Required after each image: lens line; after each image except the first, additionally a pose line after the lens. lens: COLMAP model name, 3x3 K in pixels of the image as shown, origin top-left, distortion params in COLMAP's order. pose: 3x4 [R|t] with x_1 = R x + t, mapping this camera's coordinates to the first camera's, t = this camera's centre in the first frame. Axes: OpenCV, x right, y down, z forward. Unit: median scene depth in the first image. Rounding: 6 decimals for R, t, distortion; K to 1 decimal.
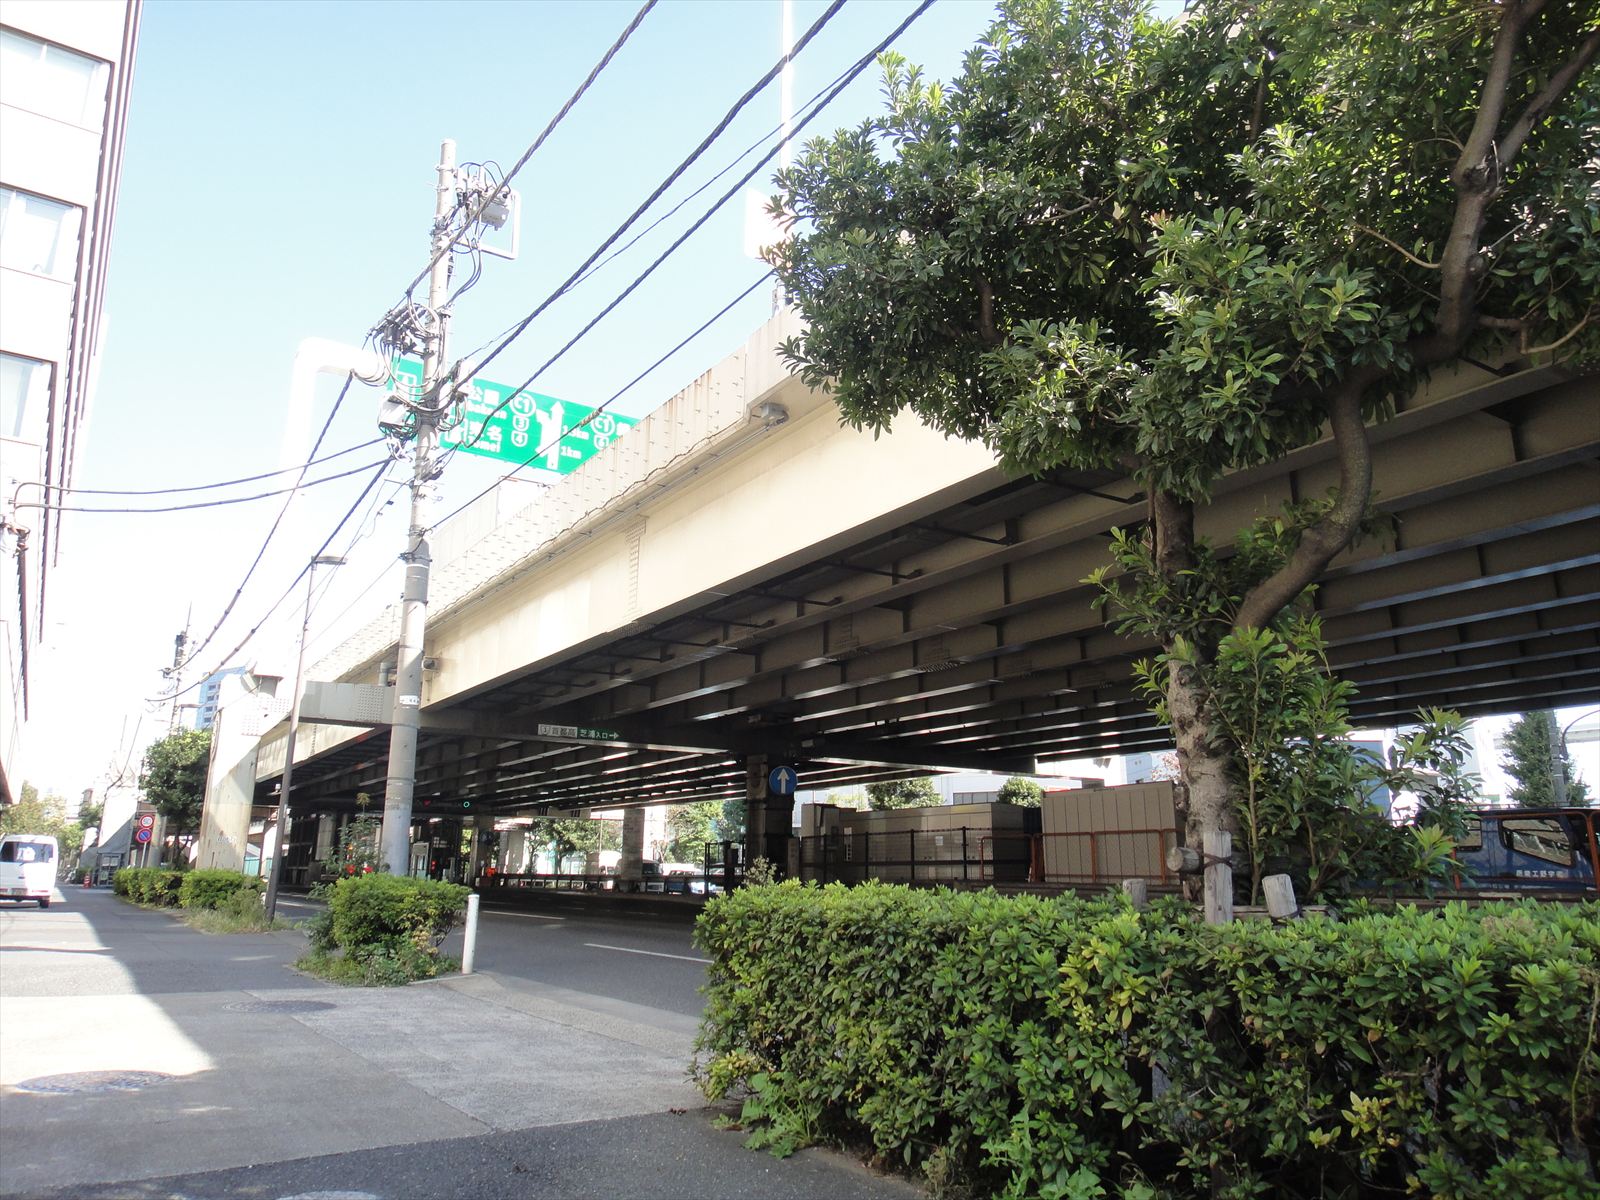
lens RADIAL K [[1087.6, 0, 804.0], [0, 1087.6, 602.1], [0, 0, 1]] dist [-0.001429, 0.000668]
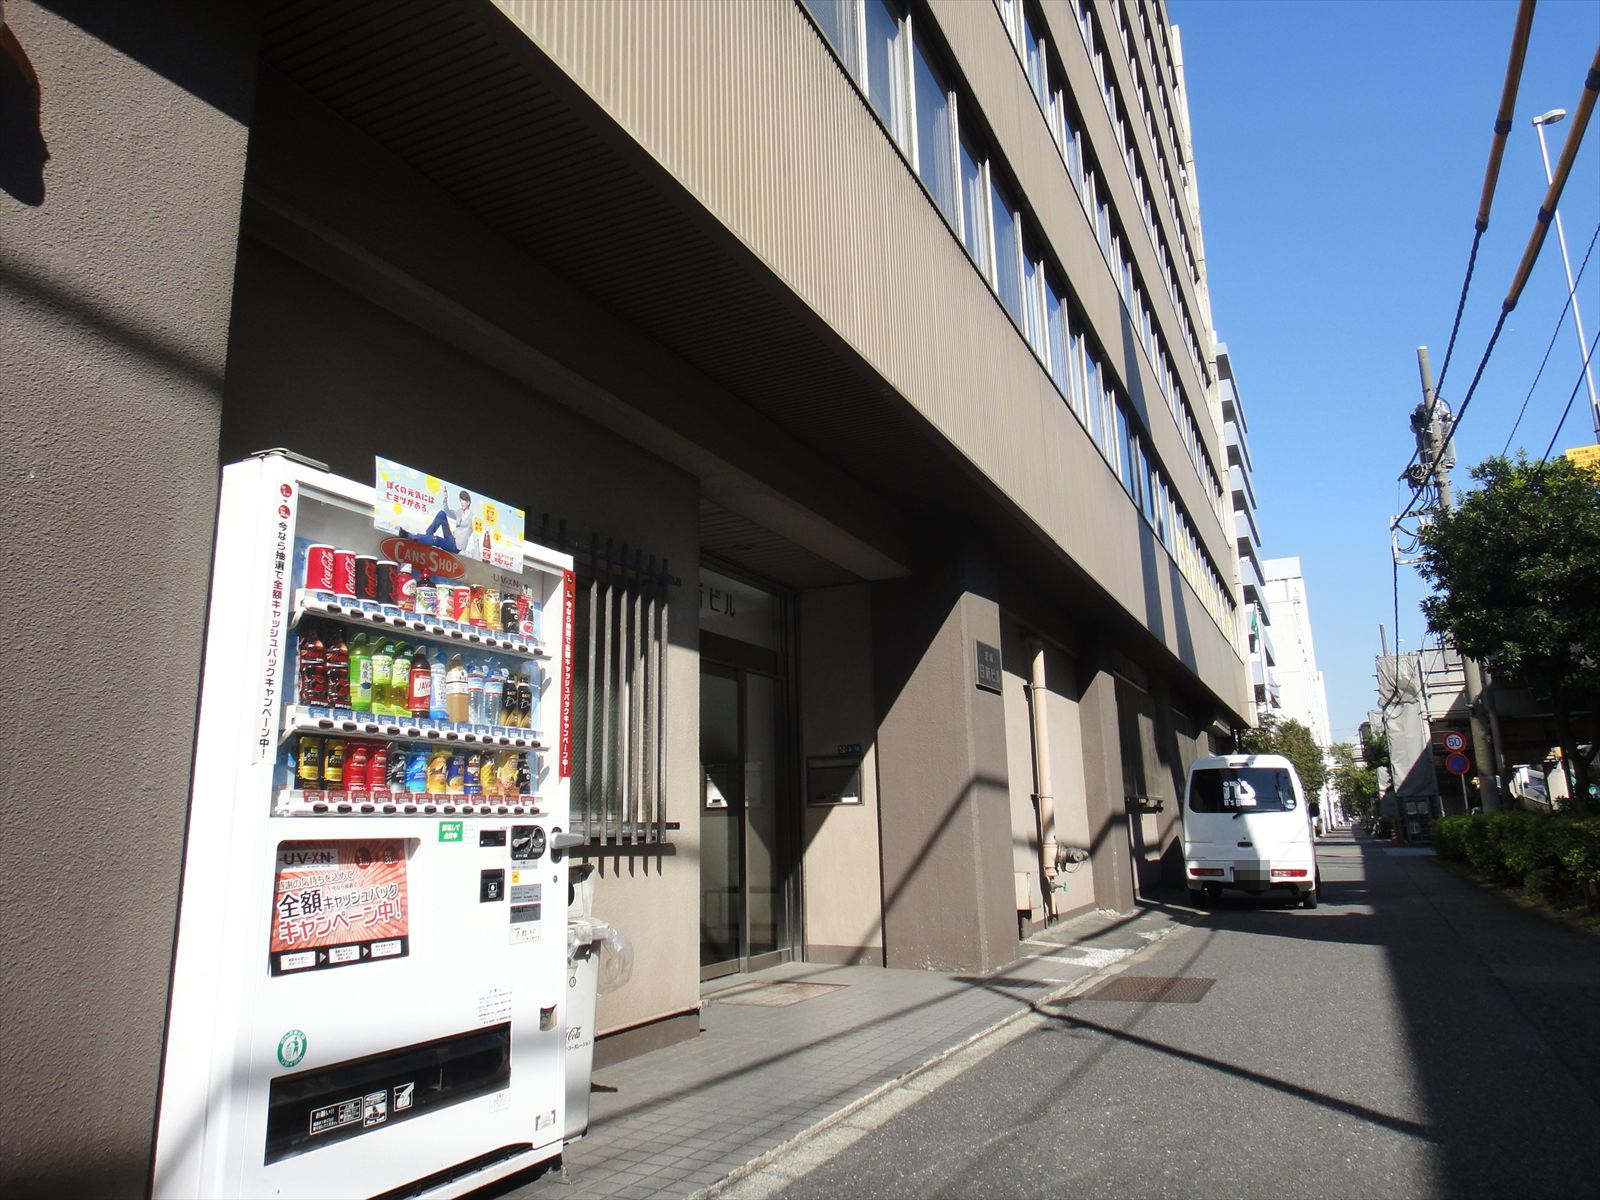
lens RADIAL K [[1087.6, 0, 803.4], [0, 1087.6, 596.8], [0, 0, 1]] dist [-0.001429, 0.000668]
pose [[0.488188, -0.210161, -0.847057, -0.226036], [0.245065, 0.964534, -0.098069, 0.085714], [0.837625, -0.159708, 0.522377, 0.350443]]
